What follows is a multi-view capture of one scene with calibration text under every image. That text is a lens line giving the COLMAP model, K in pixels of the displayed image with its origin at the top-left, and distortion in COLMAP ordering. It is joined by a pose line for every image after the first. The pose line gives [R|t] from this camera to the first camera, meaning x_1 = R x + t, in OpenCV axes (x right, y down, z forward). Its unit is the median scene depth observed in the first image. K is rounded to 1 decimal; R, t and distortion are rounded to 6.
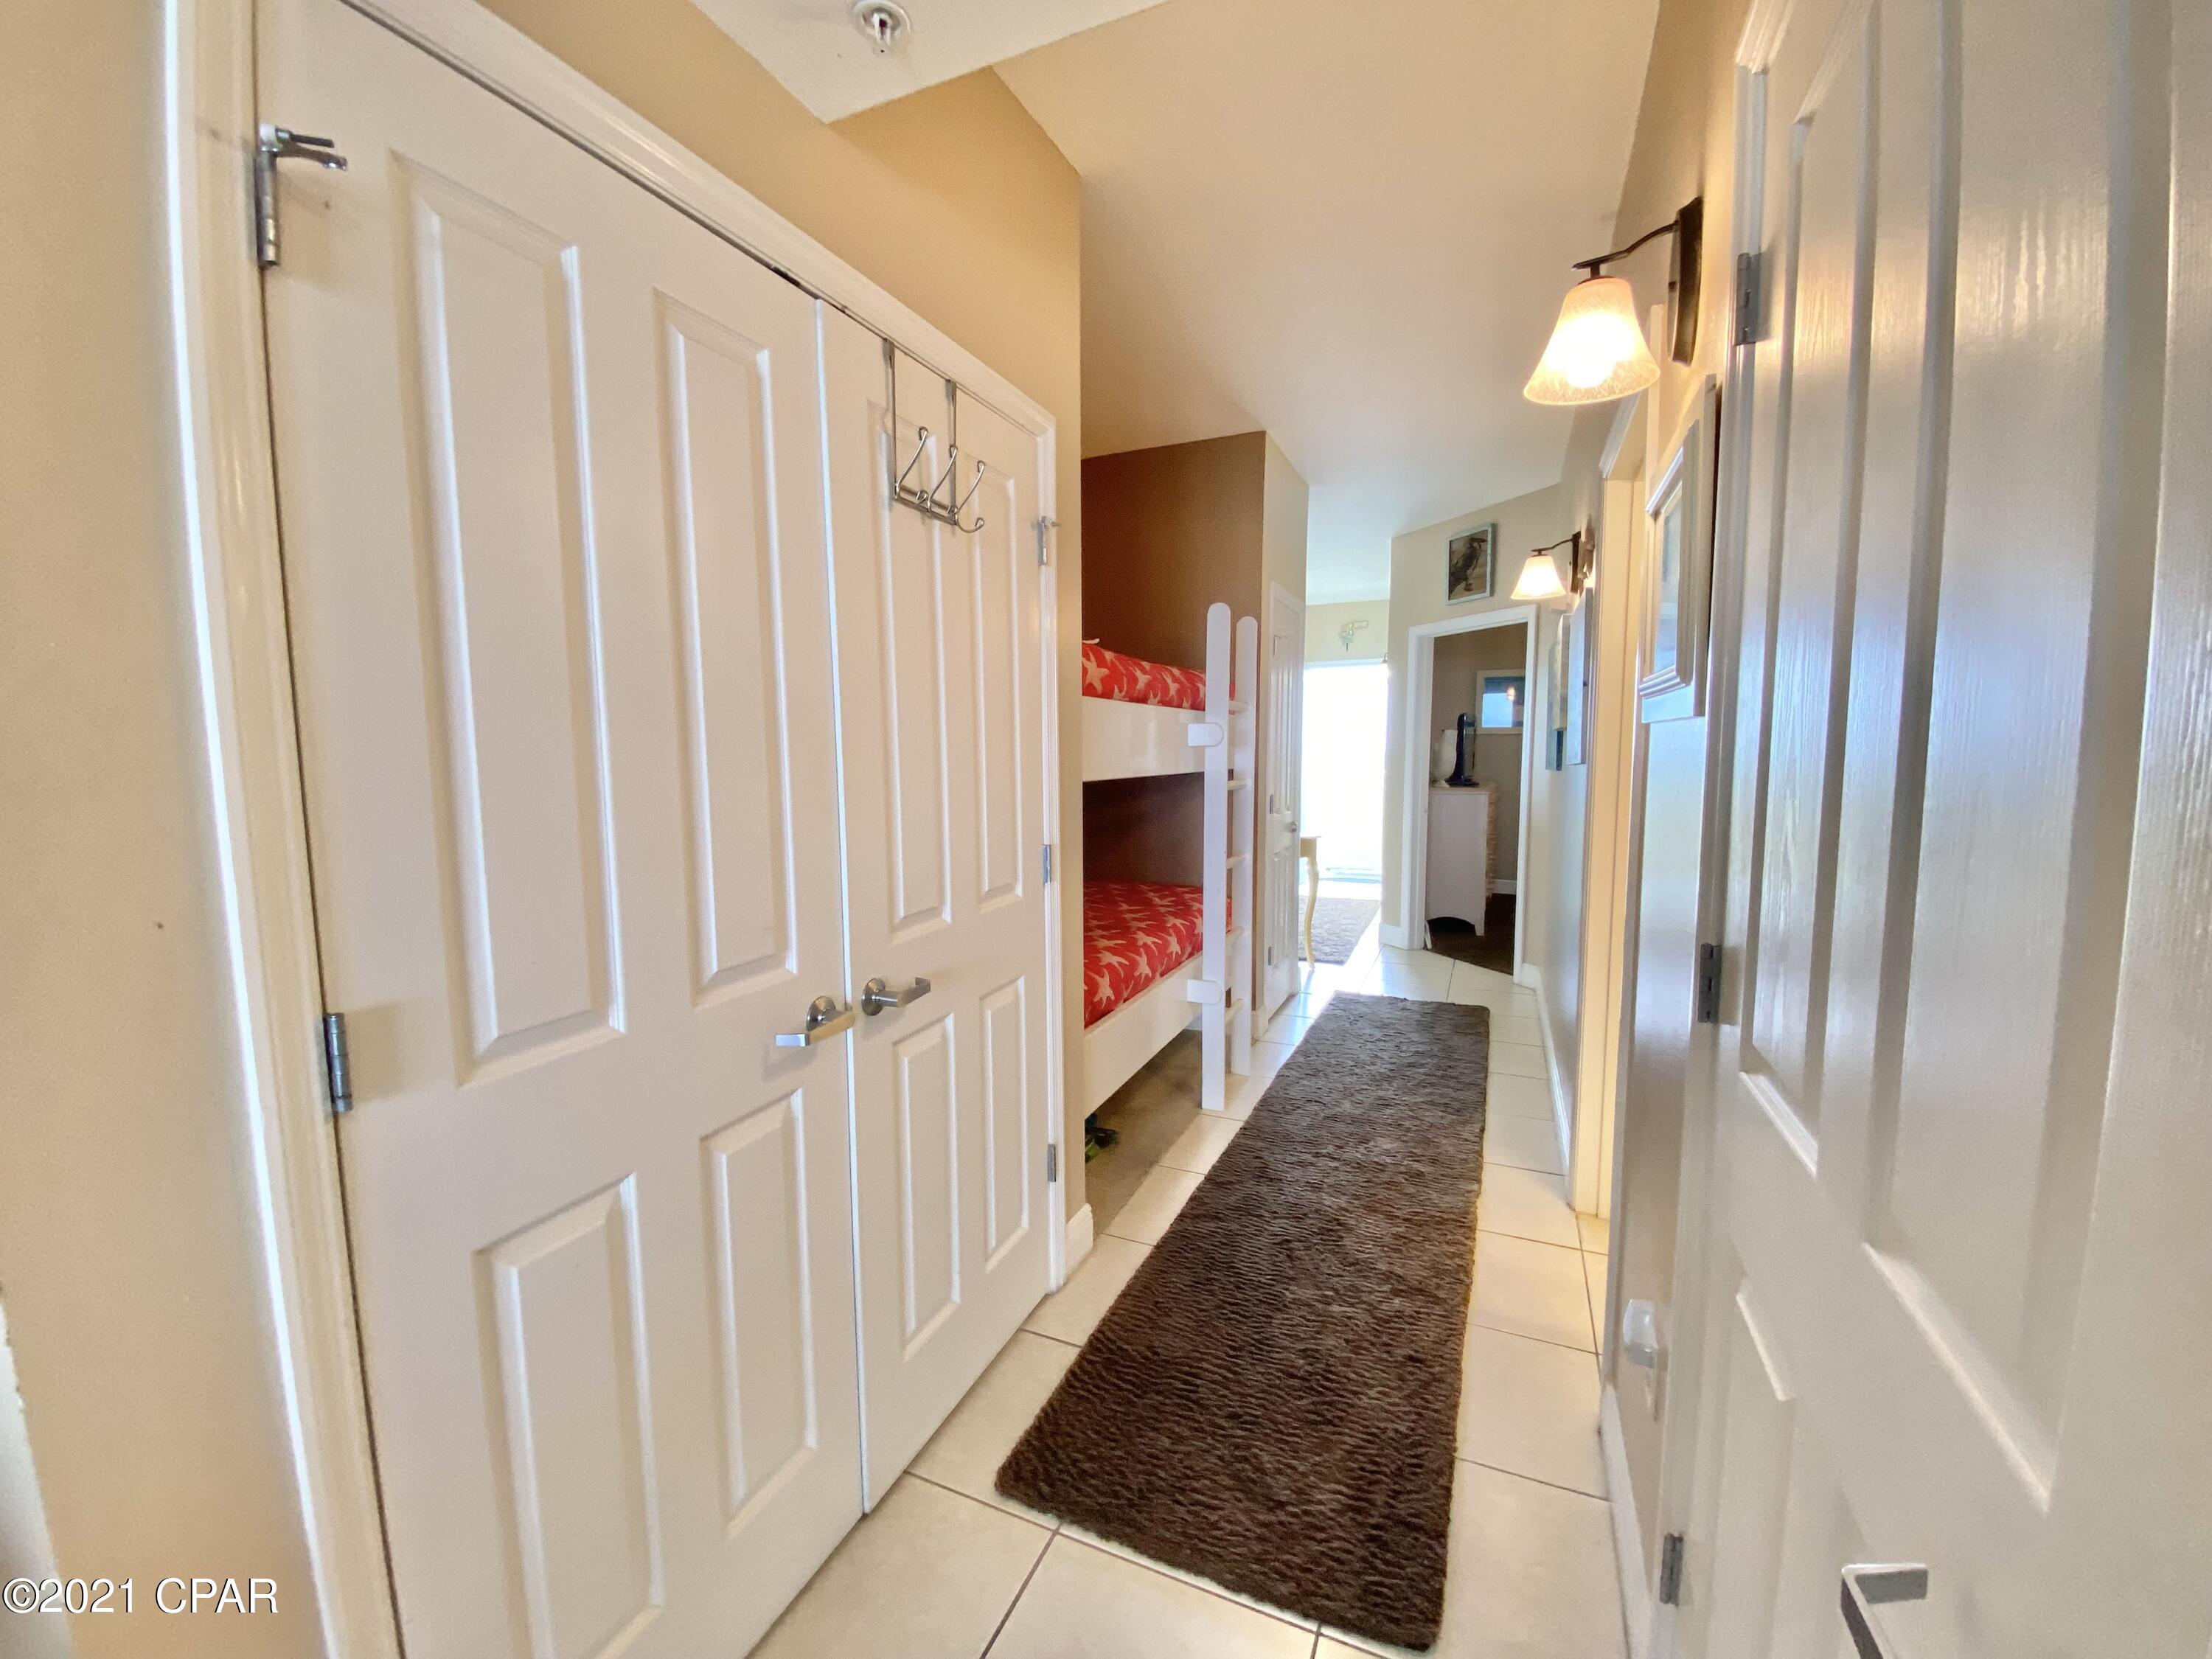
lens RADIAL K [[868.9, 0, 1094.0], [0, 868.9, 833.6], [0, 0, 1]] dist [0.022702, -0.024432]
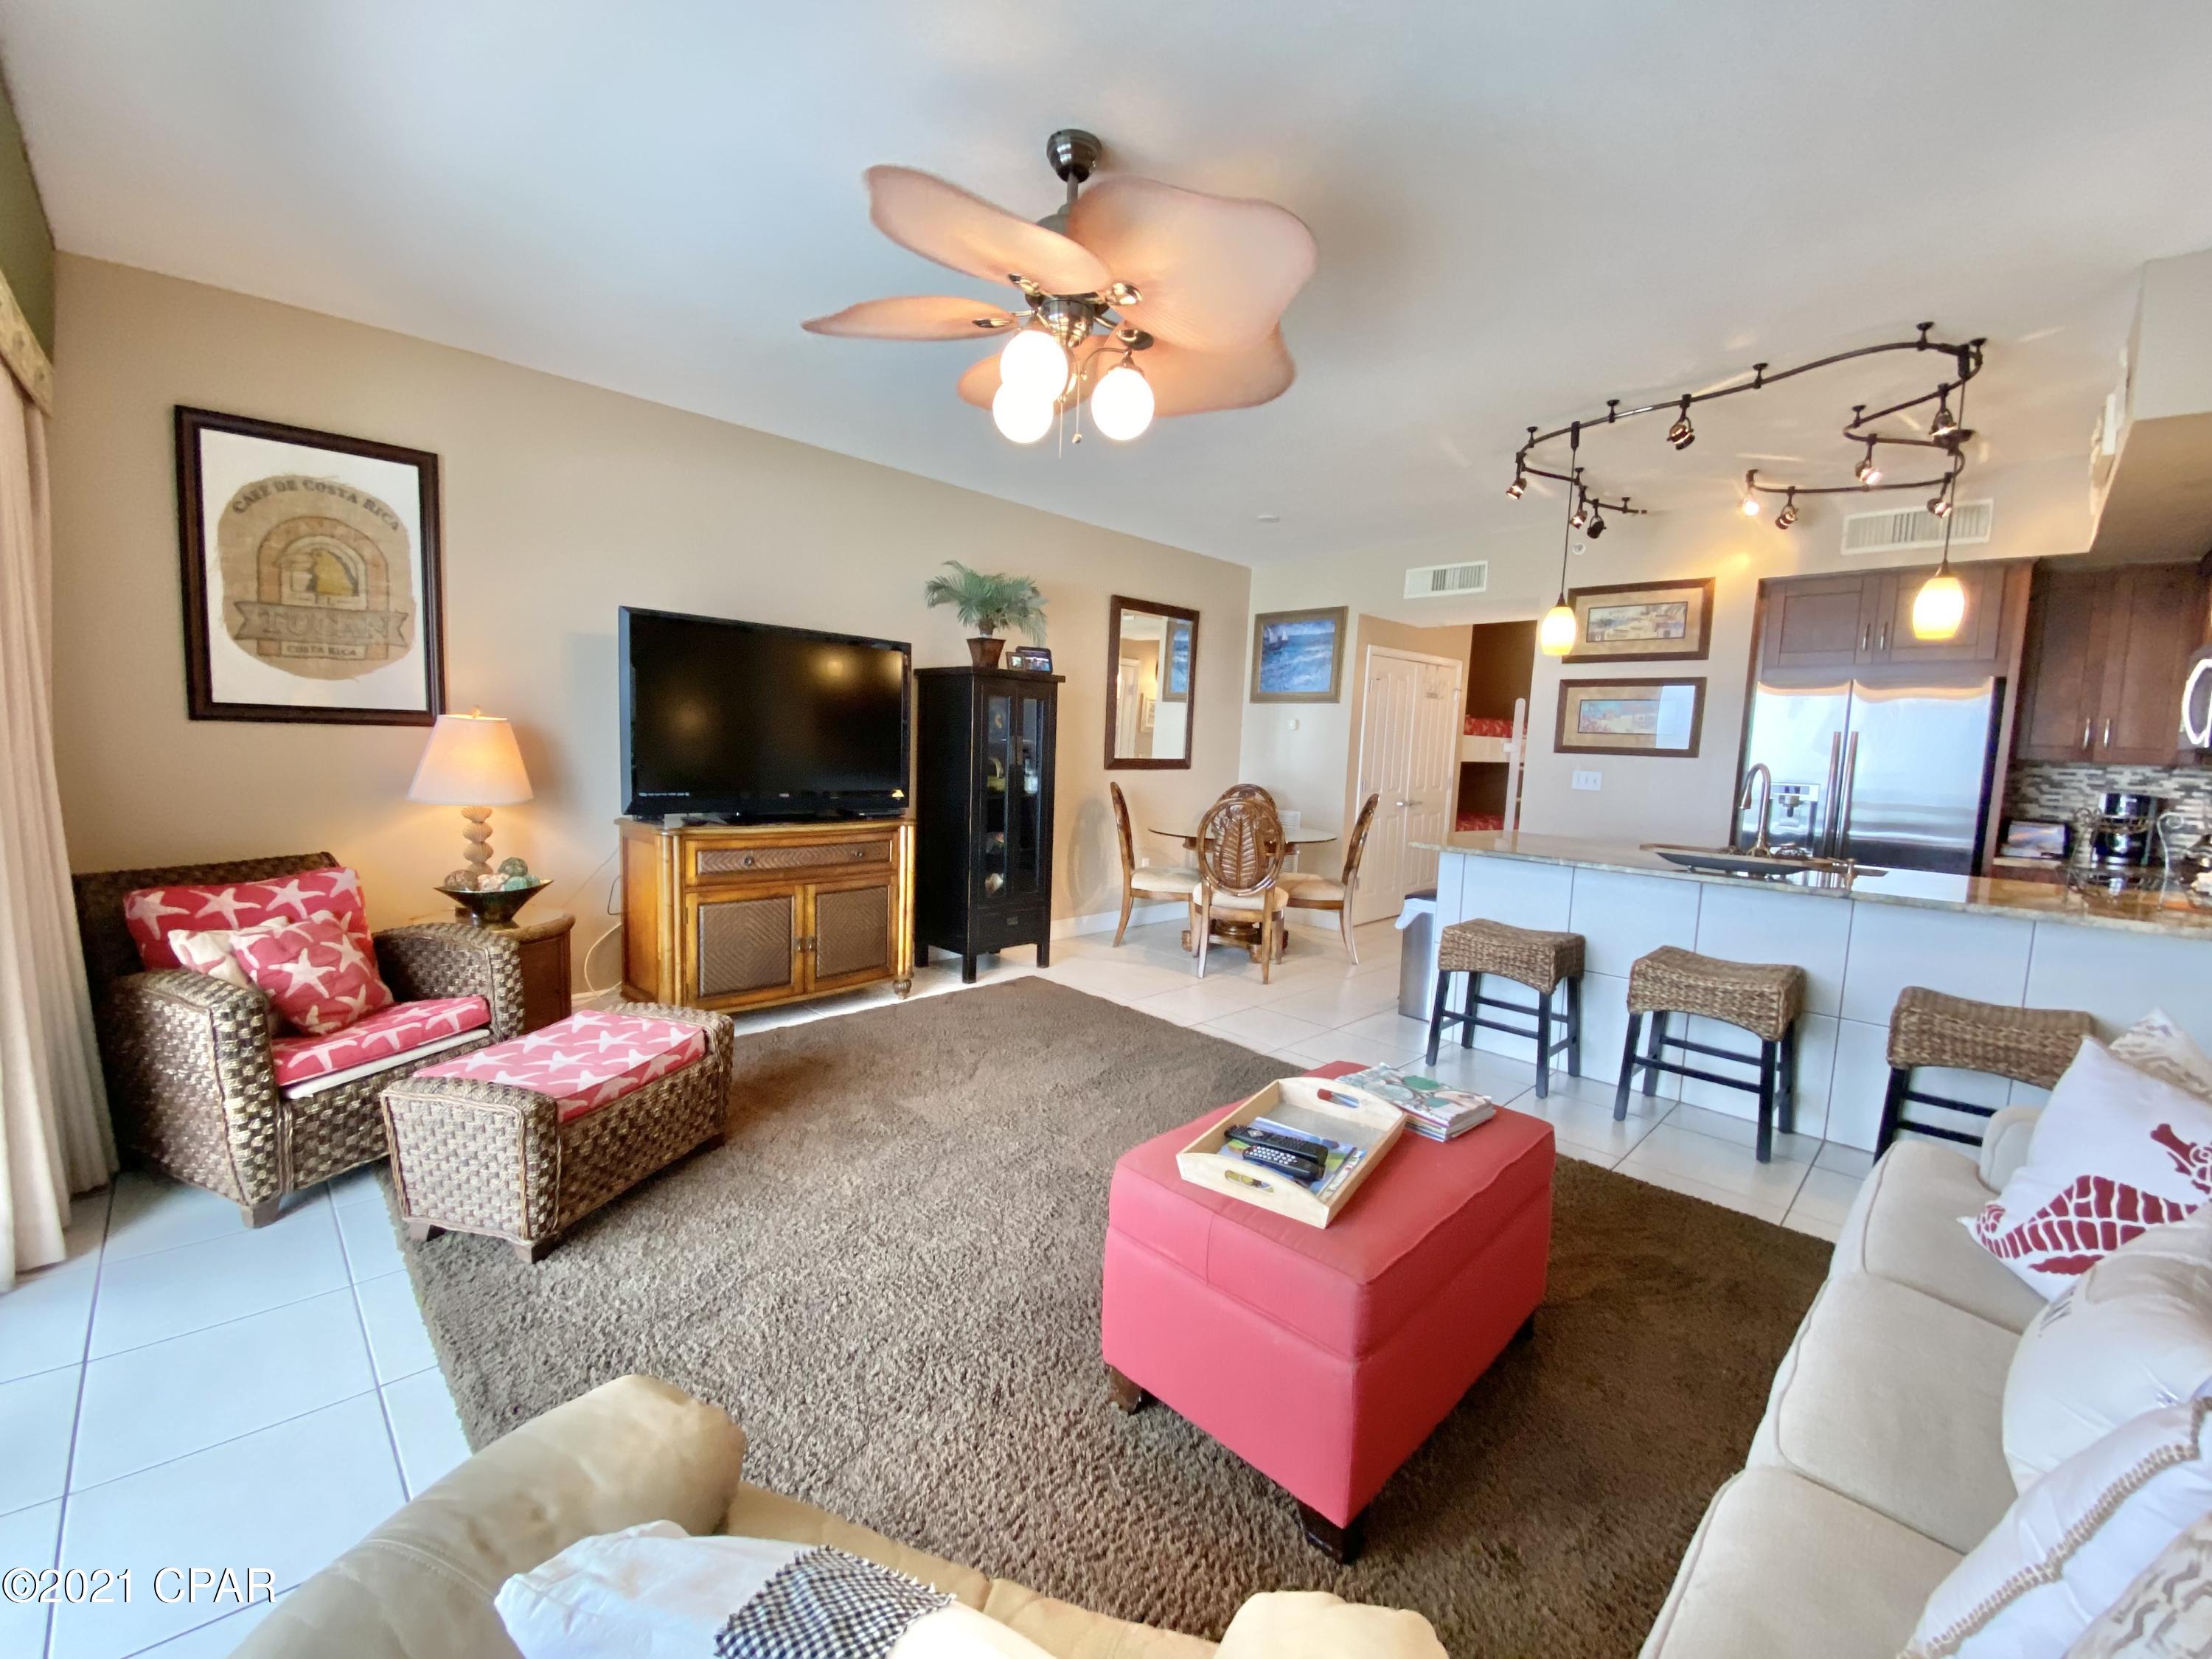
lens RADIAL K [[868.9, 0, 1094.0], [0, 868.9, 833.6], [0, 0, 1]] dist [0.022702, -0.024432]
pose [[0.927042, 0.077679, -0.366822, -0.065158], [-0.076194, 0.996920, 0.018553, 0.238921], [0.367133, 0.010750, 0.930106, -2.383948]]
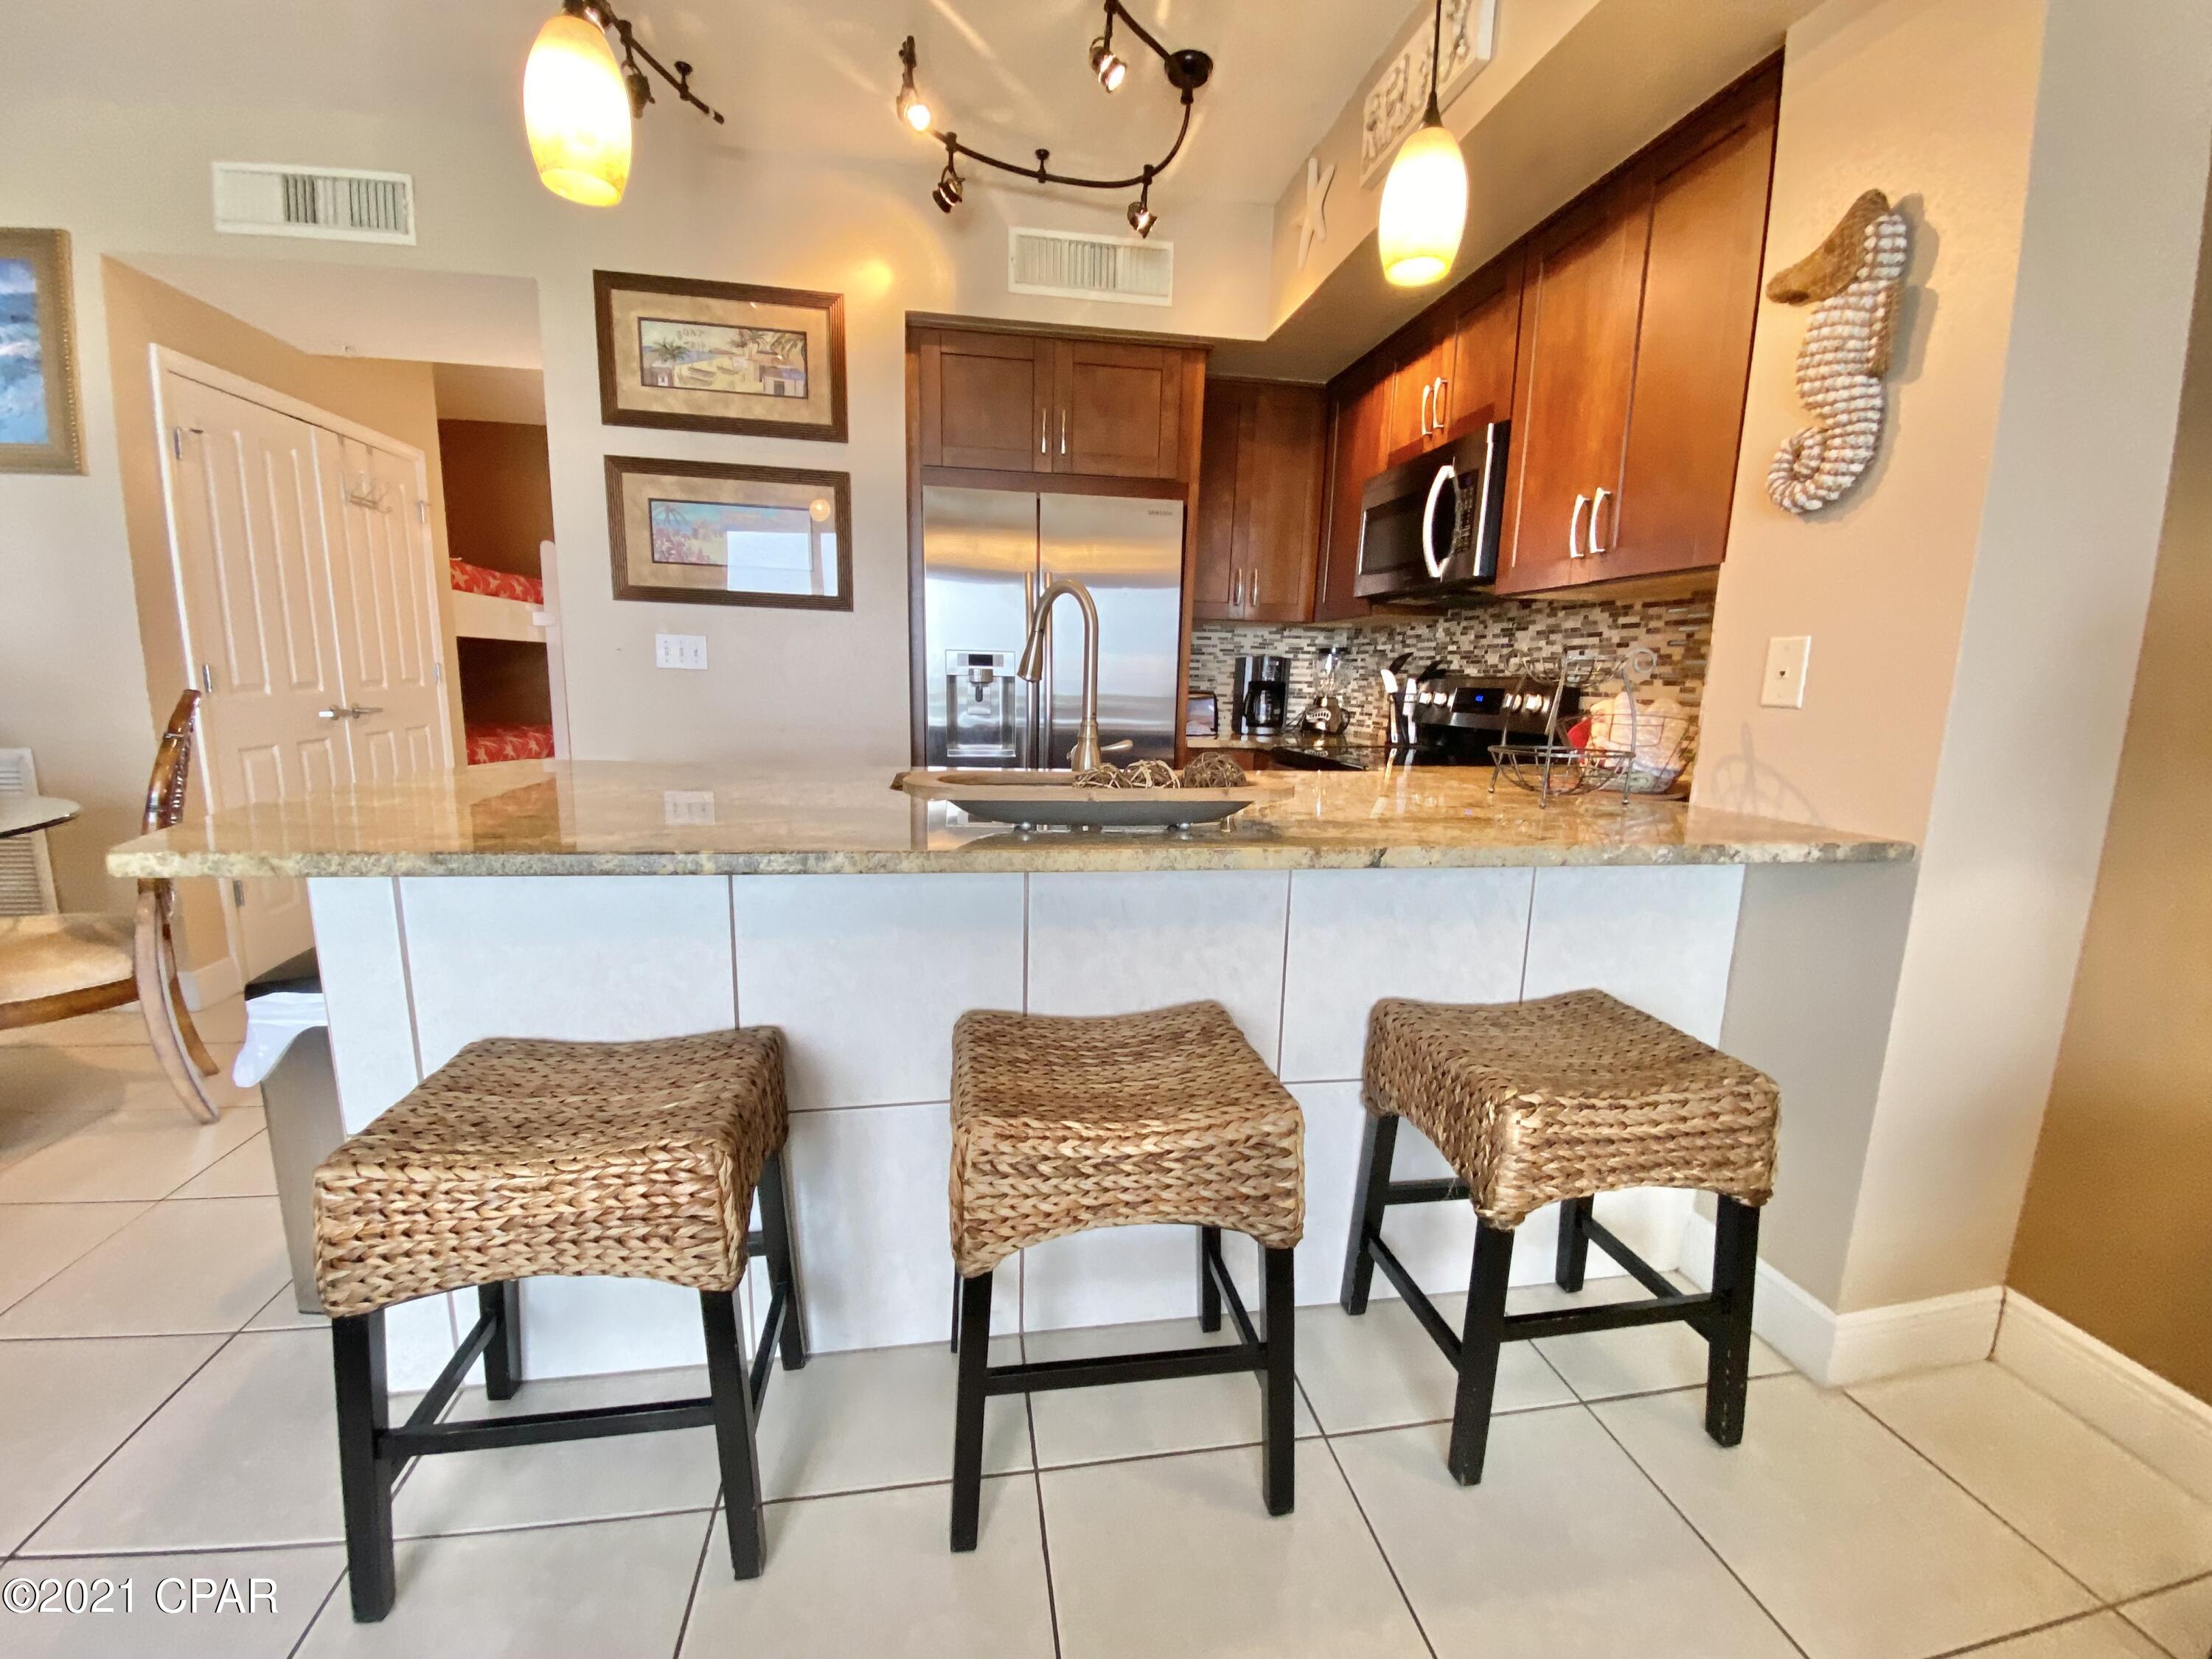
lens RADIAL K [[868.9, 0, 1094.0], [0, 868.9, 833.6], [0, 0, 1]] dist [0.022702, -0.024432]
pose [[0.824817, -0.070245, 0.561019, 0.033945], [0.018641, 0.995091, 0.097189, 0.199425], [-0.565092, -0.069706, 0.822078, -1.313306]]
